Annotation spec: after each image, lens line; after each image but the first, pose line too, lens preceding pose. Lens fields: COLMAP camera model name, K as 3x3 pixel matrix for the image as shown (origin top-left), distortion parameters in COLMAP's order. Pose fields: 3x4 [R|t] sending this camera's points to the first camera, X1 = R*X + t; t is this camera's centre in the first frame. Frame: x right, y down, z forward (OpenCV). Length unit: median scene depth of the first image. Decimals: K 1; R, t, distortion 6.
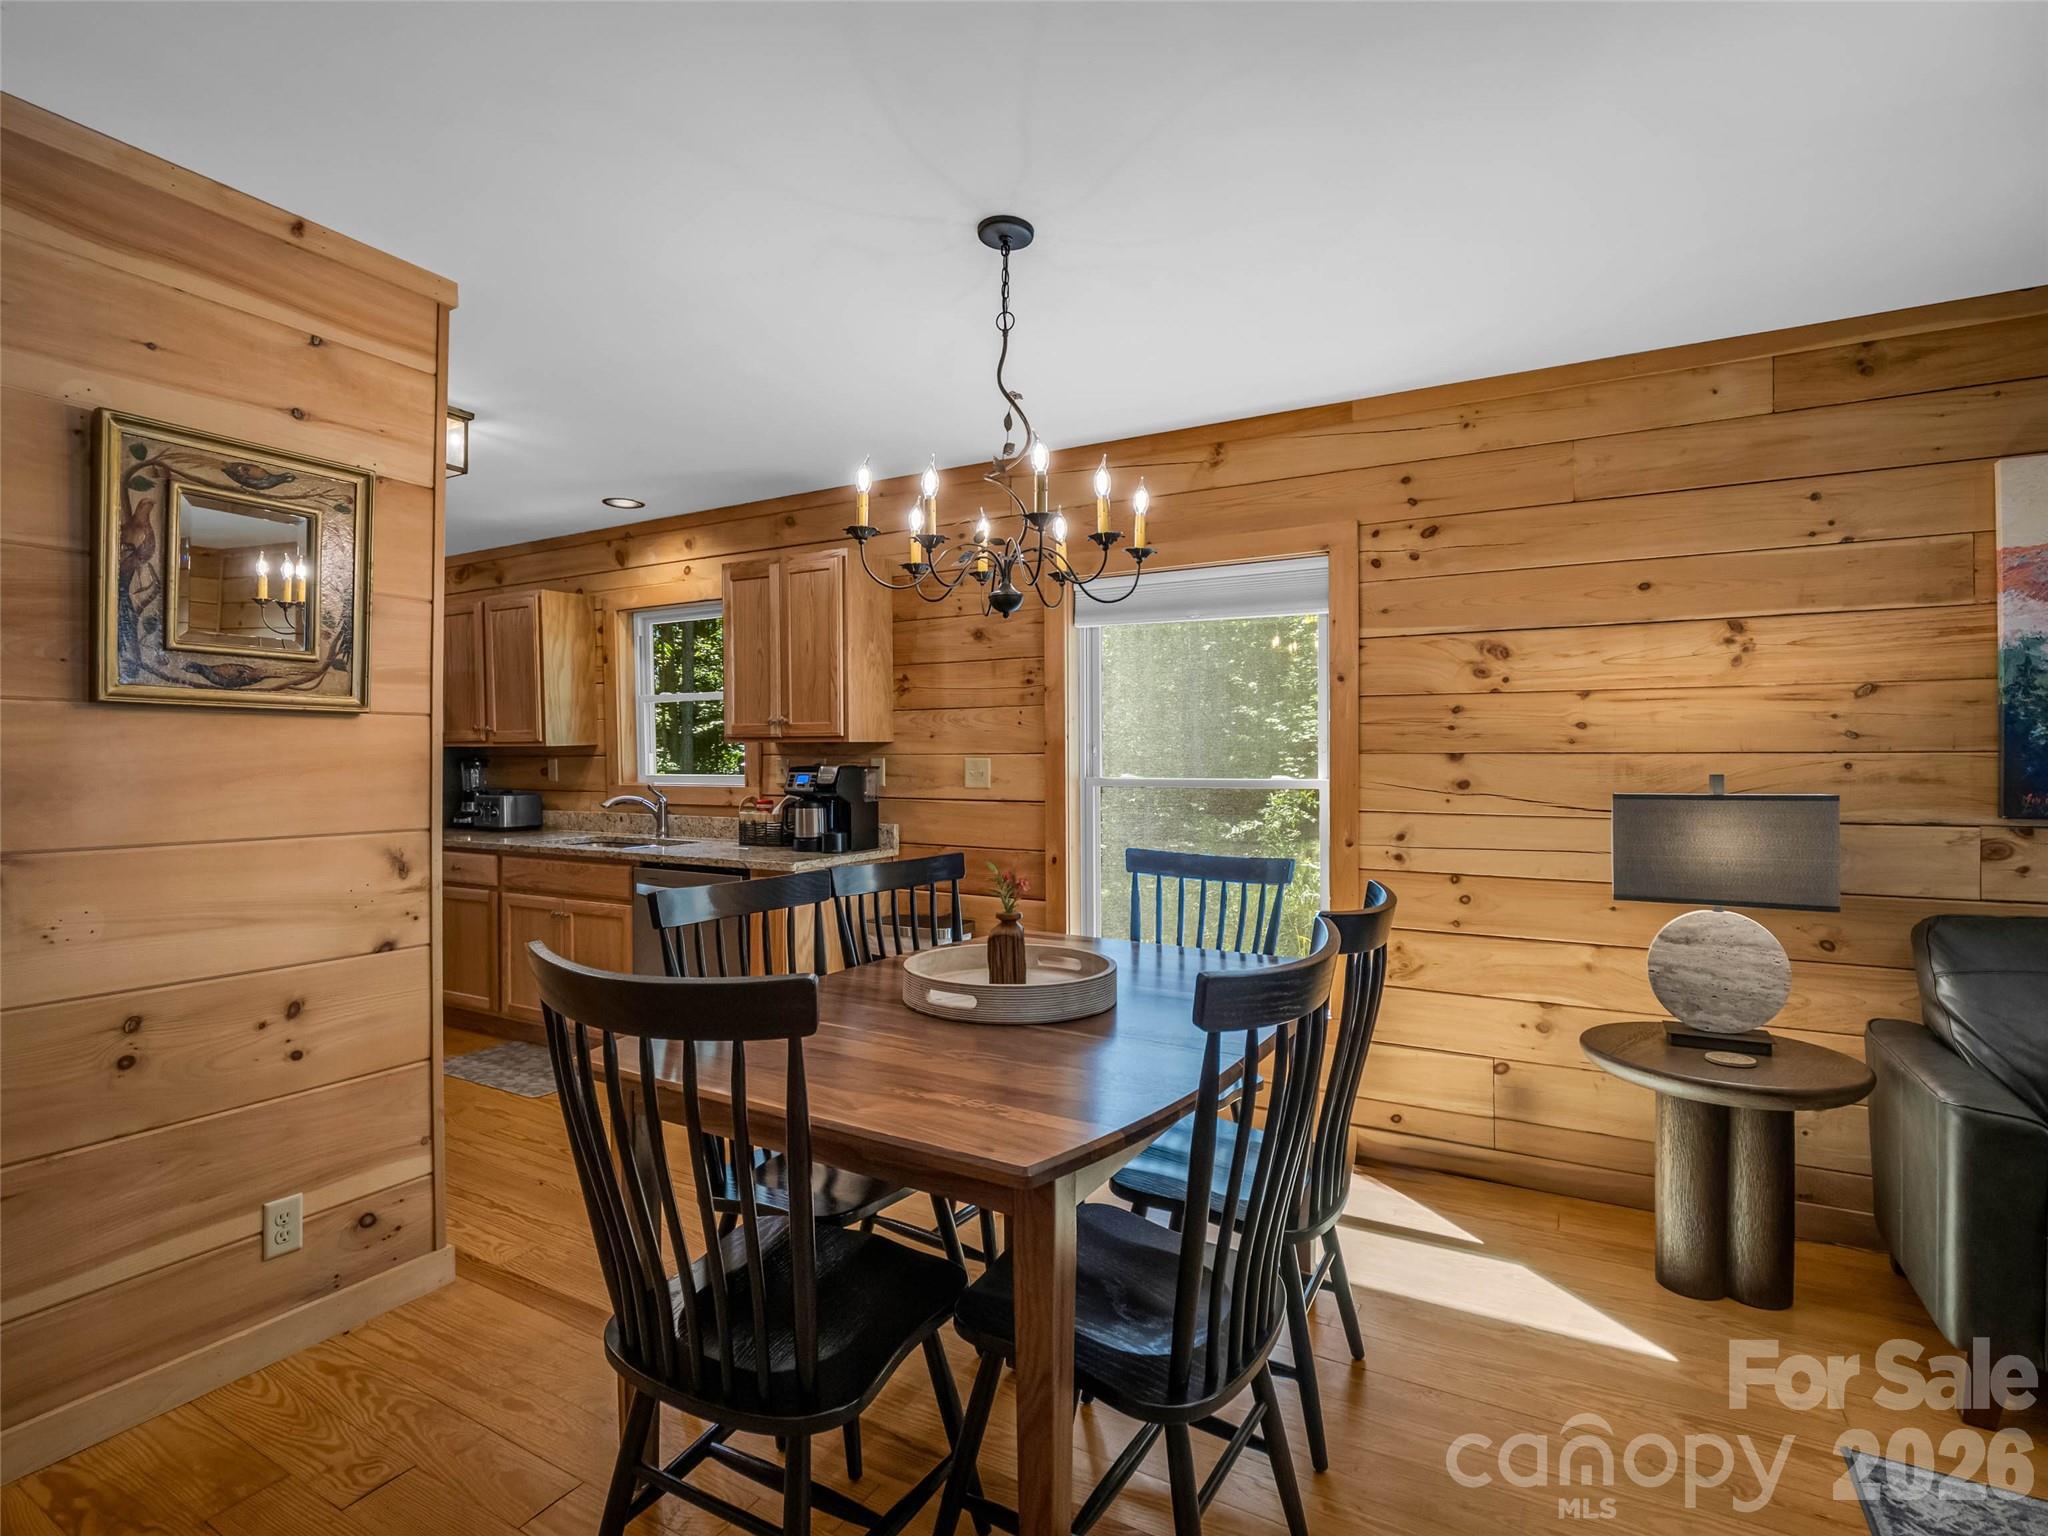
lens RADIAL K [[1001.5, 0, 1002.6], [0, 1001.5, 757.8], [0, 0, 1]] dist [-0.012707, -0.001912]
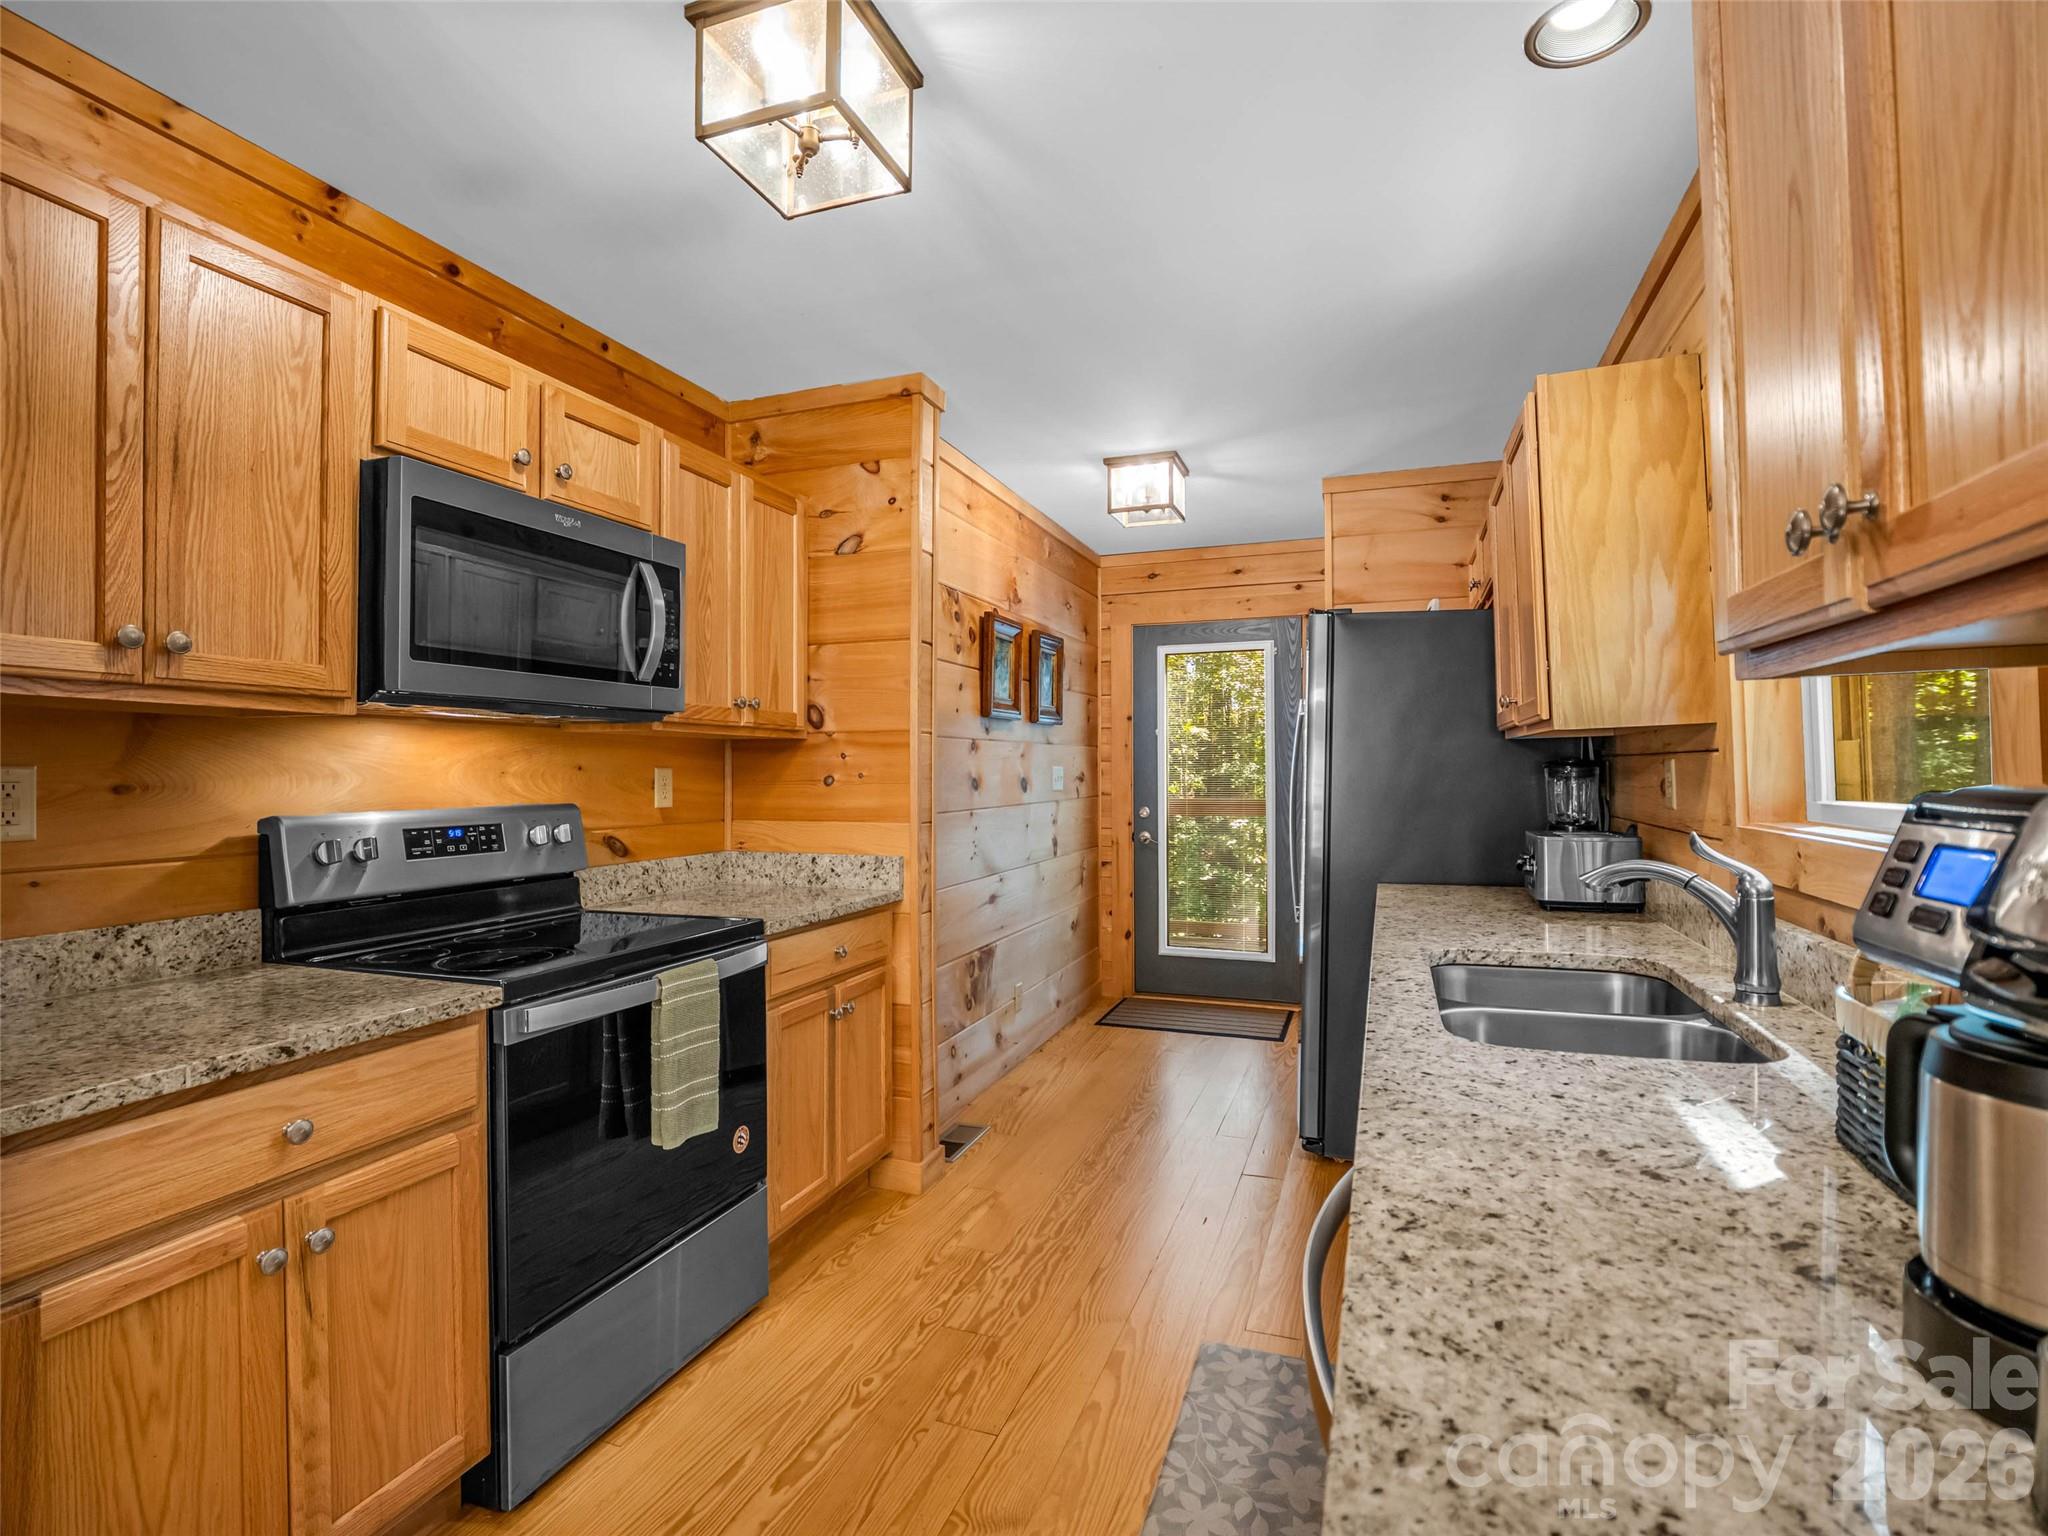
lens RADIAL K [[1000.9, 0, 1028.1], [0, 1000.9, 767.7], [0, 0, 1]] dist [-0.000869, -0.011396]
pose [[0.176360, -0.002643, -0.984322, -0.085340], [0.006566, 0.999977, -0.001508, 0.005339], [0.984304, -0.006197, 0.176374, 0.875587]]
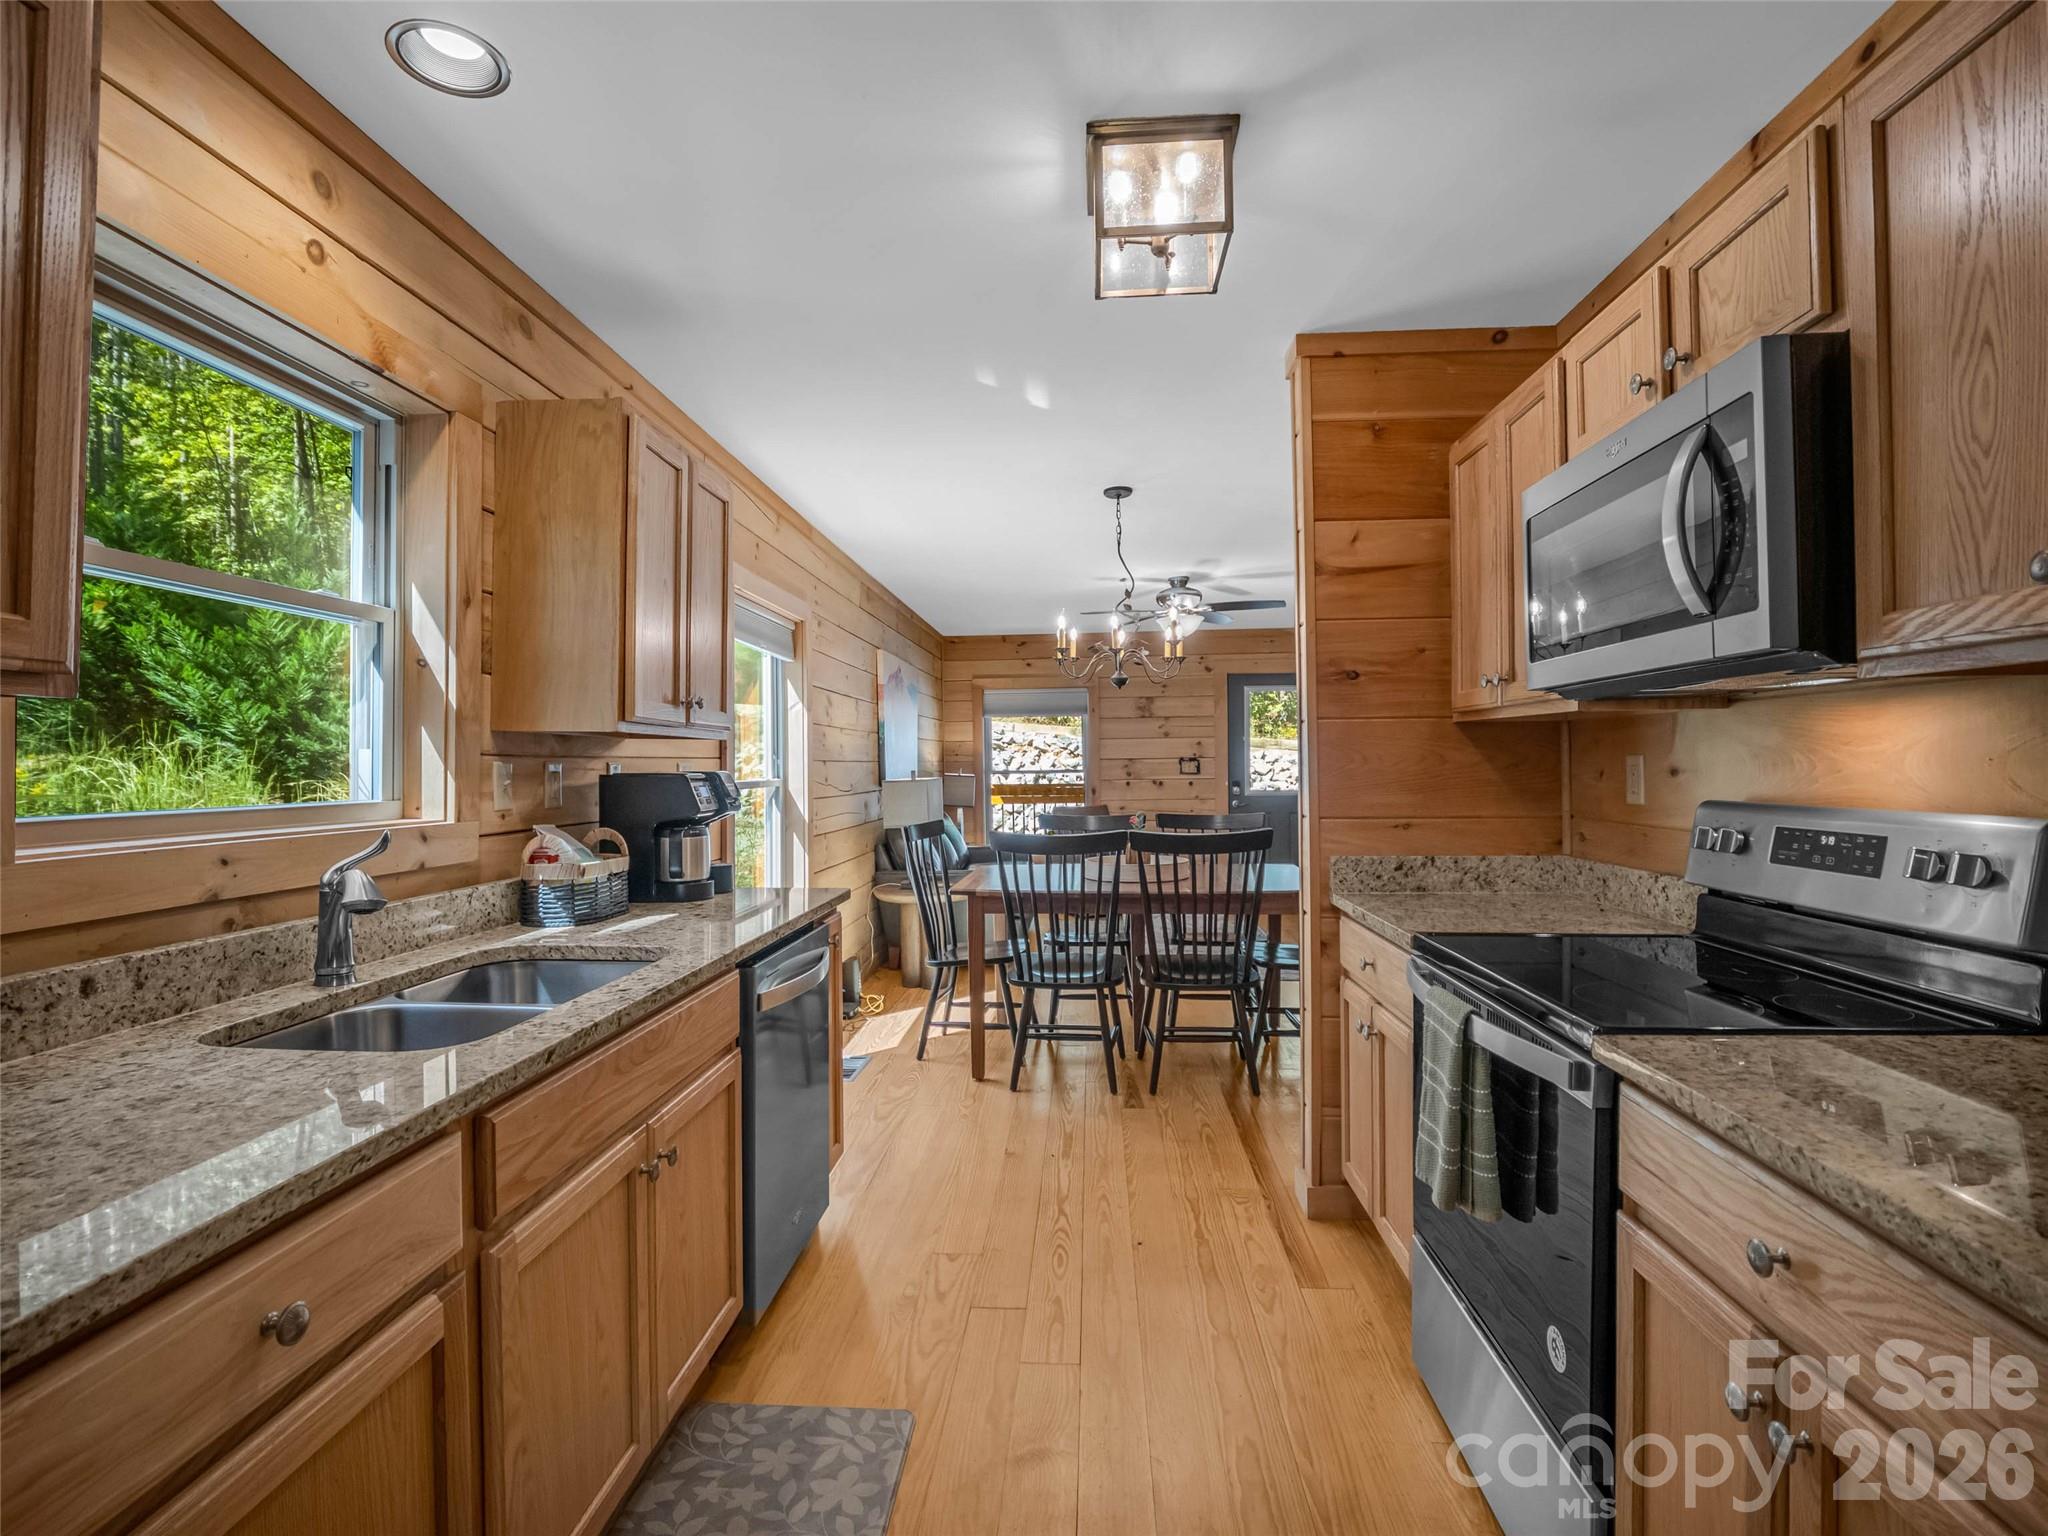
lens RADIAL K [[965.0, 0, 1024.0], [0, 965.0, 768.0], [0, 0, 1]] dist [-0.001831, -0.000086]
pose [[-0.441509, 0.000998, 0.897256, -0.924996], [0.007705, 0.999967, 0.002679, 0.005411], [-0.897224, 0.008096, -0.441502, 1.140371]]
